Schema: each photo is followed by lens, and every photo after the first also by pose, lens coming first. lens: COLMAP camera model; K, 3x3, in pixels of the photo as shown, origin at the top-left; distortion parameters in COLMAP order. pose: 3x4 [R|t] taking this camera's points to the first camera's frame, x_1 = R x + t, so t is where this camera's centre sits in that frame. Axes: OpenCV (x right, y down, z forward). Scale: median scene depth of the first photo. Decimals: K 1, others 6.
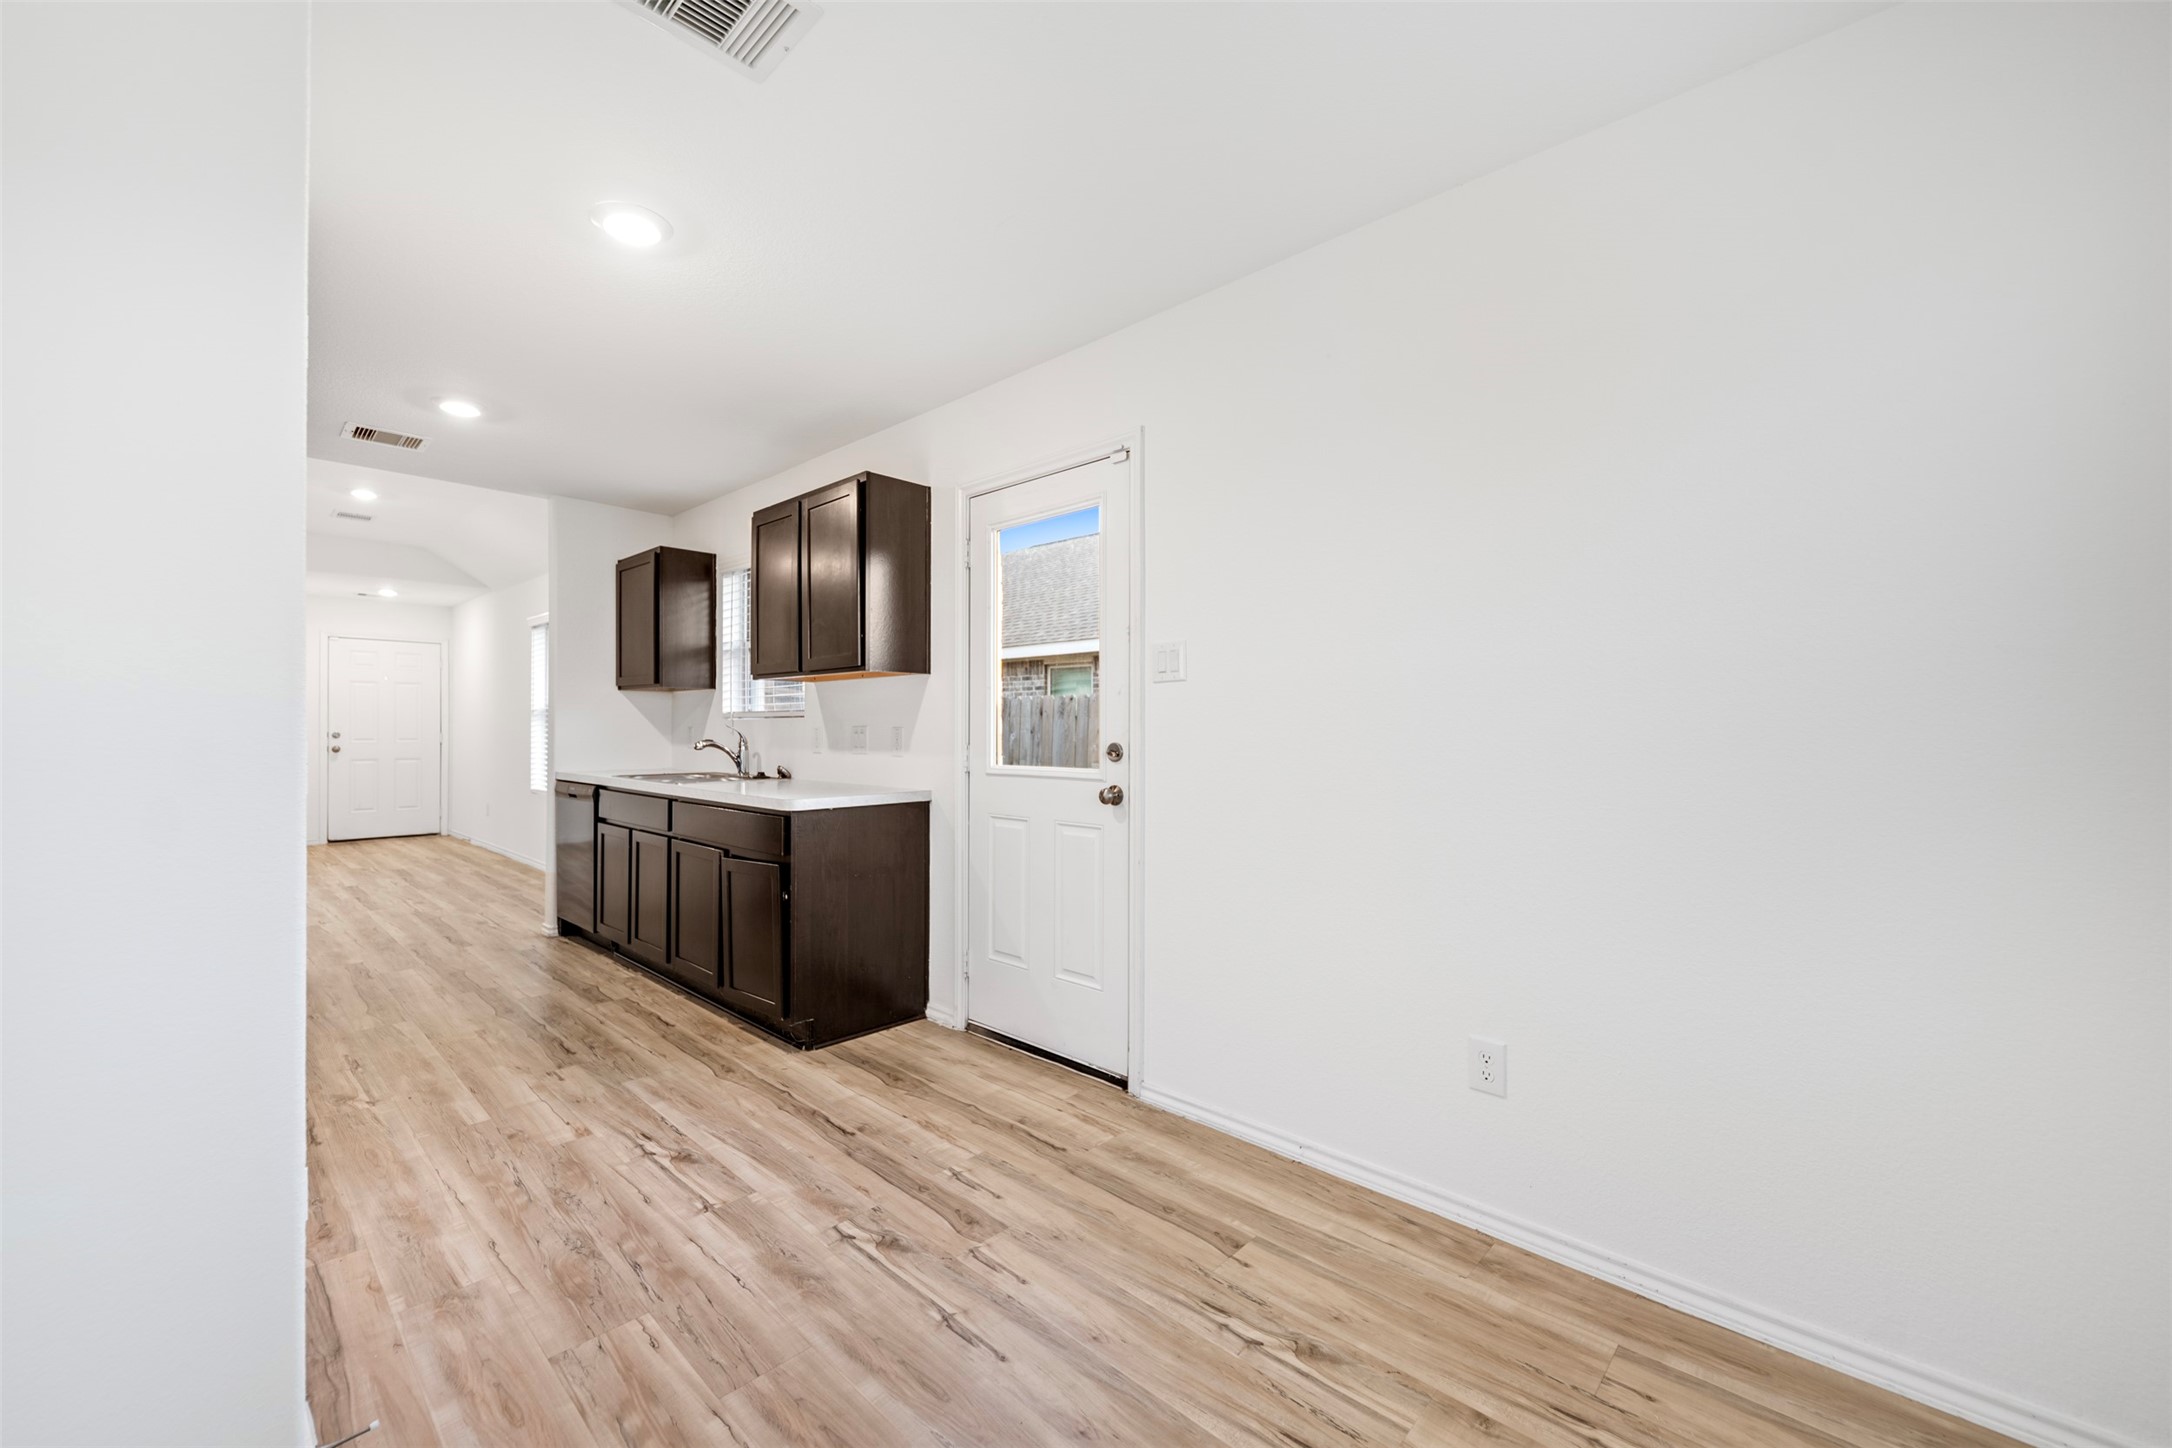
lens RADIAL K [[838.4, 0, 1052.3], [0, 838.4, 732.7], [0, 0, 1]] dist [0.001228, -0.000242]
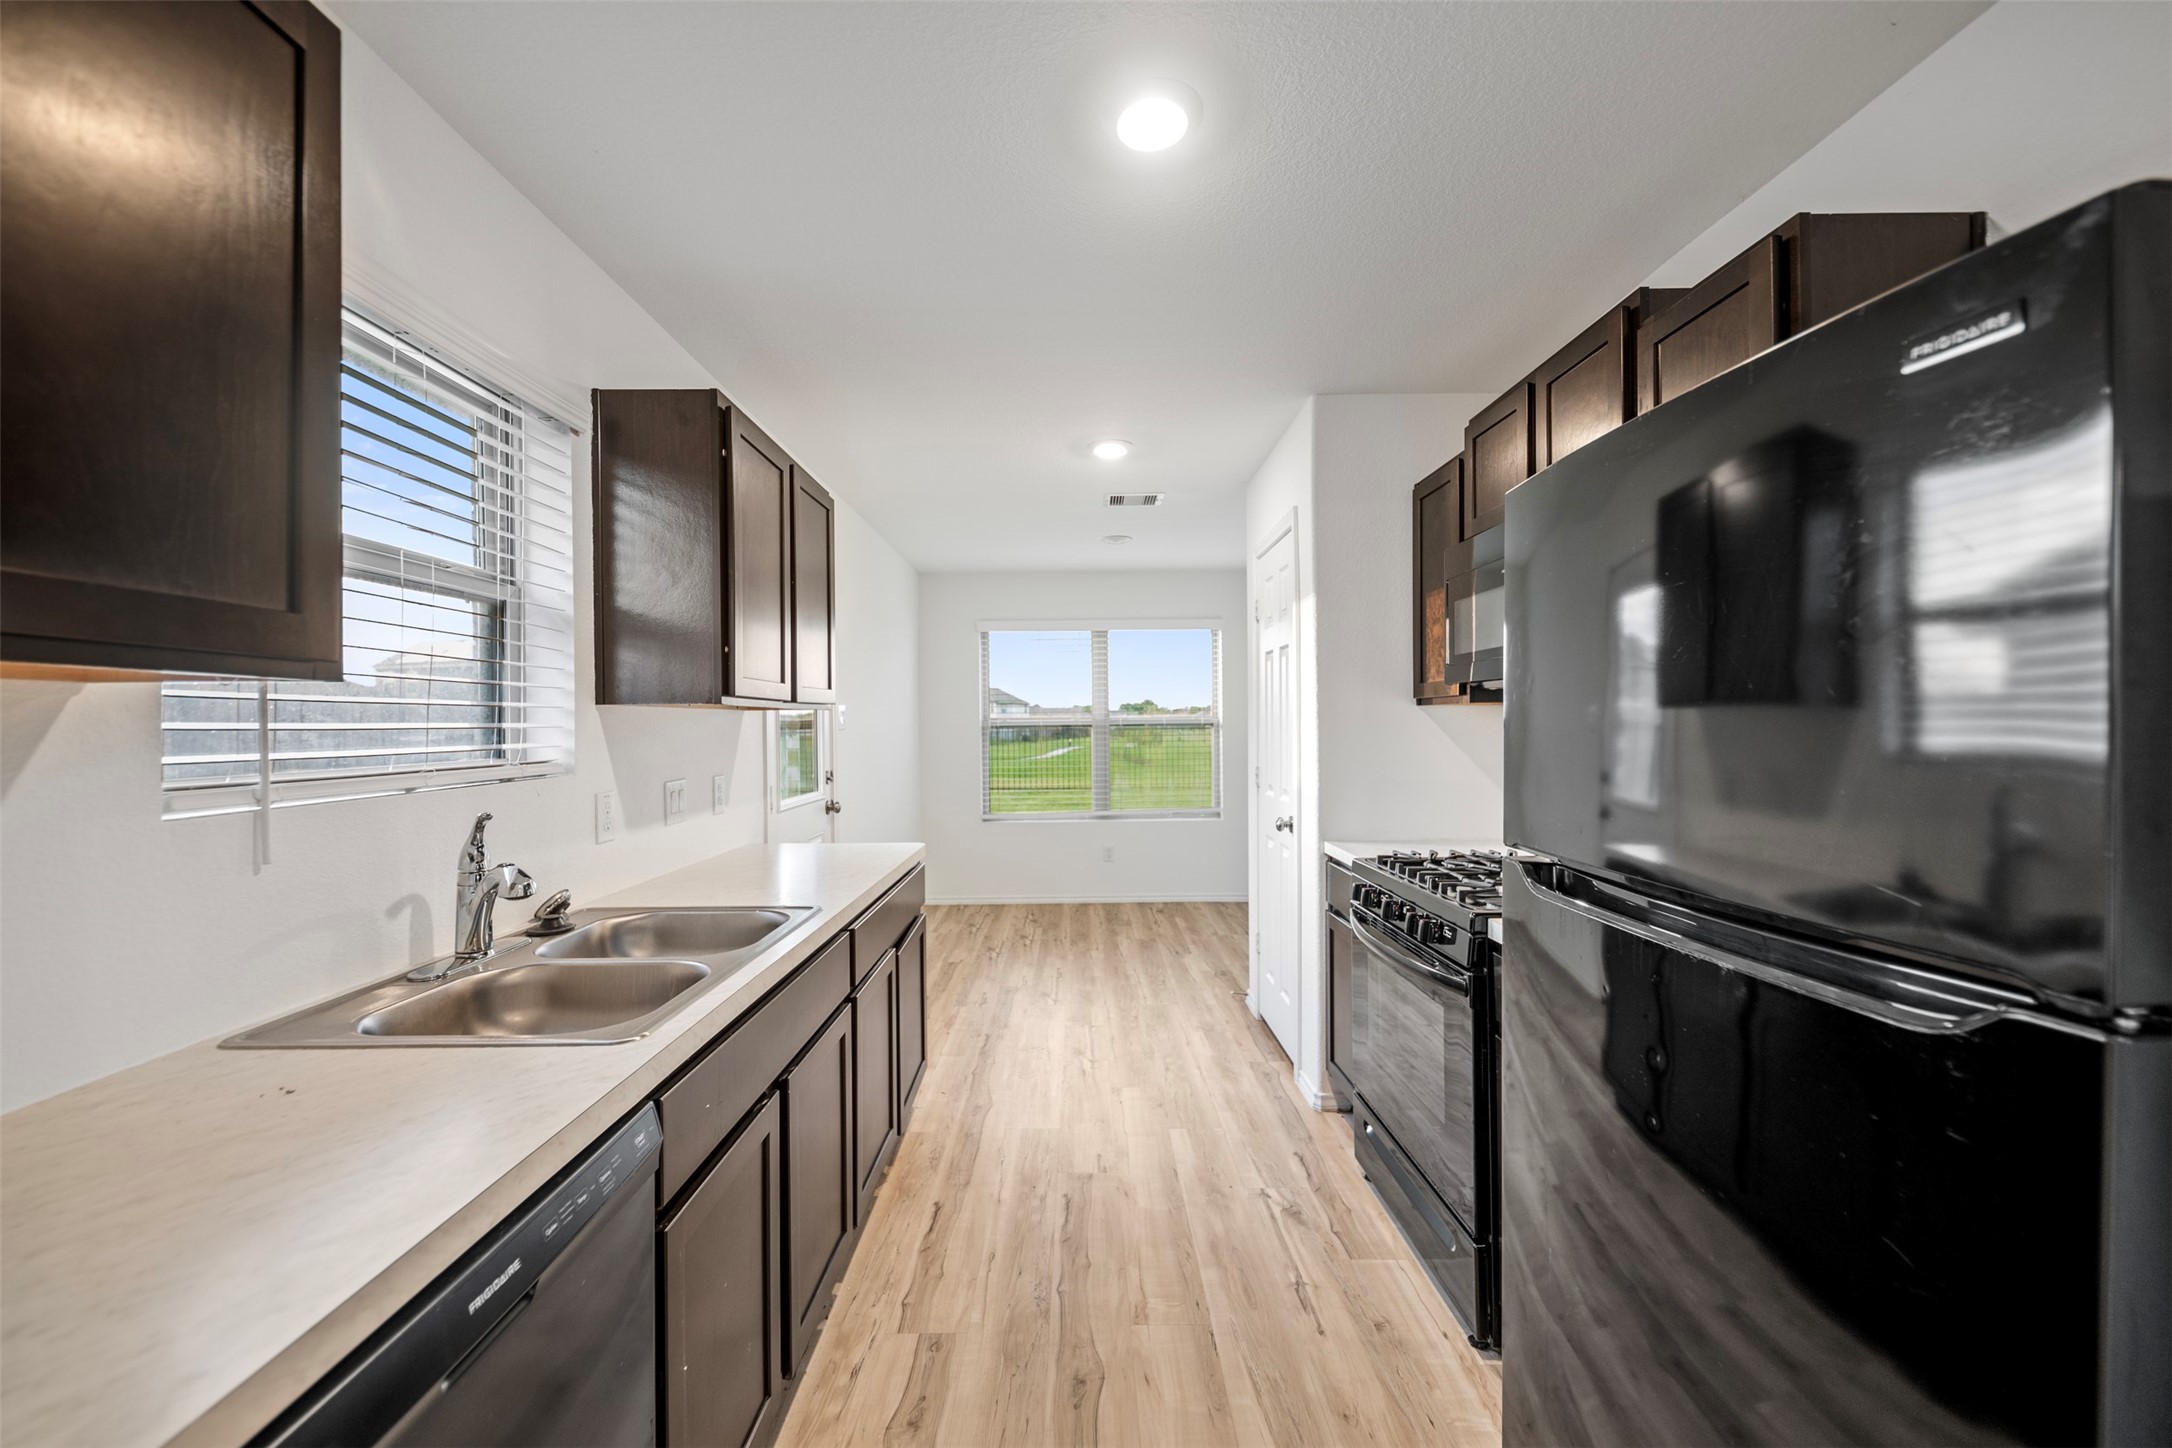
lens RADIAL K [[838.4, 0, 1086.9], [0, 838.4, 726.7], [0, 0, 1]] dist [0.001228, -0.000242]
pose [[-0.699861, 0.000256, 0.714279, -1.878598], [0.010603, 0.999893, 0.010030, -0.109928], [-0.714200, 0.014594, -0.699790, 2.504767]]
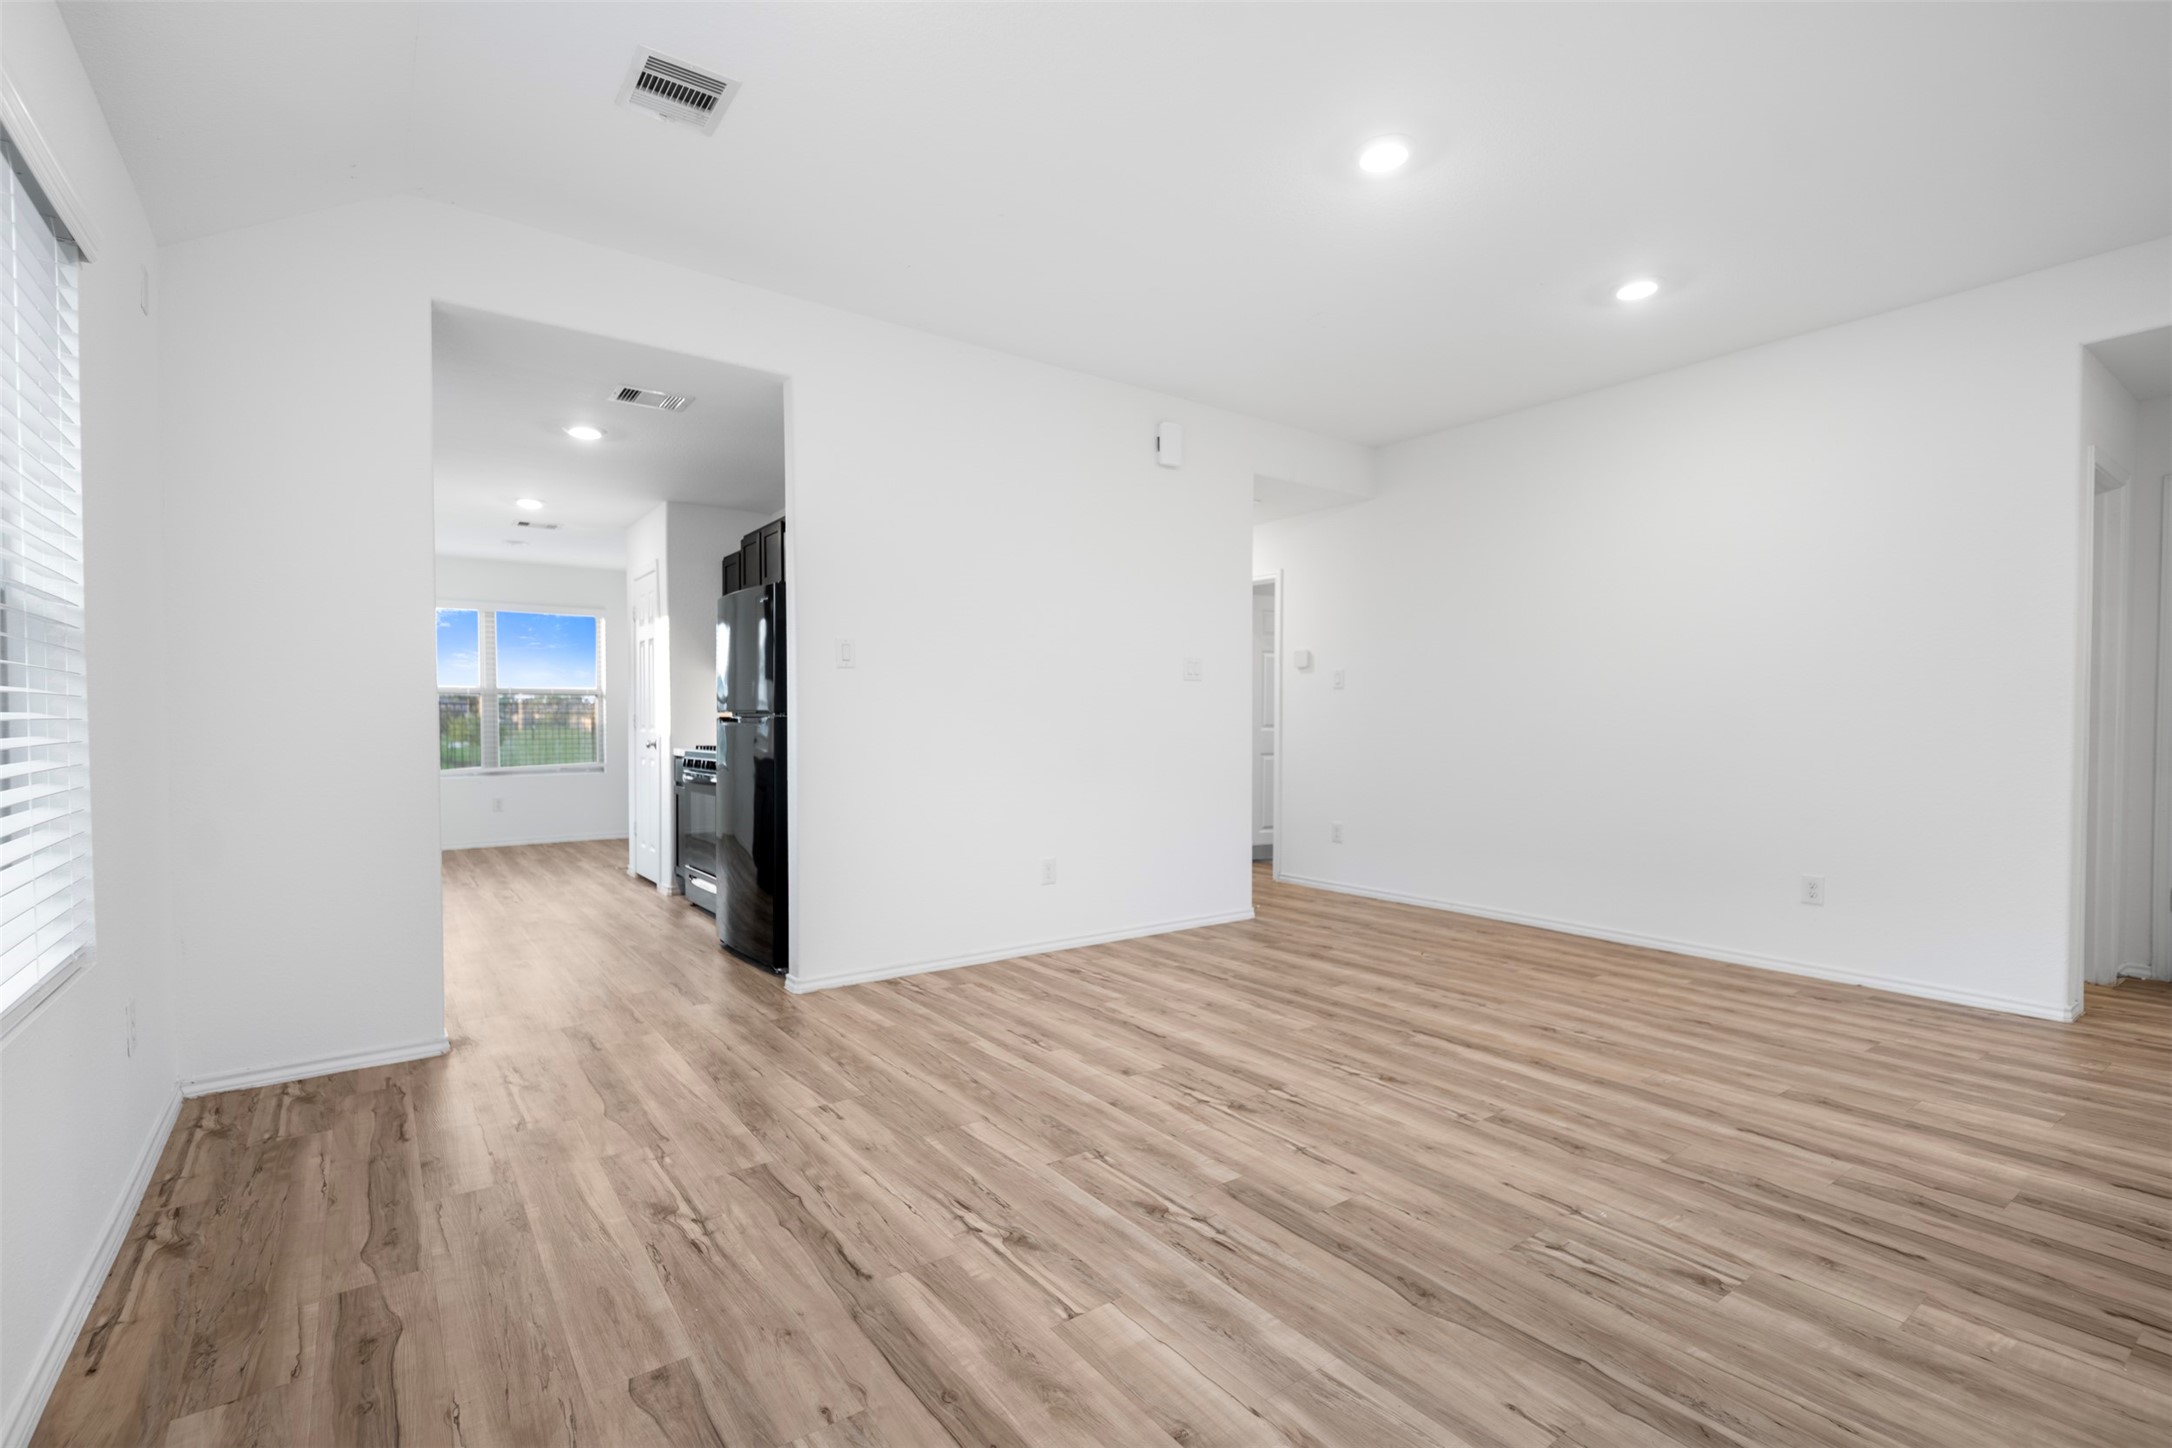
lens RADIAL K [[973.7, 0, 1058.8], [0, 973.7, 746.6], [0, 0, 1]] dist [0.013995, -0.002861]
pose [[-0.981382, -0.008967, 0.191855, -3.009005], [-0.002908, 0.999489, 0.031839, 0.009775], [-0.192043, 0.030688, -0.980907, 4.118787]]
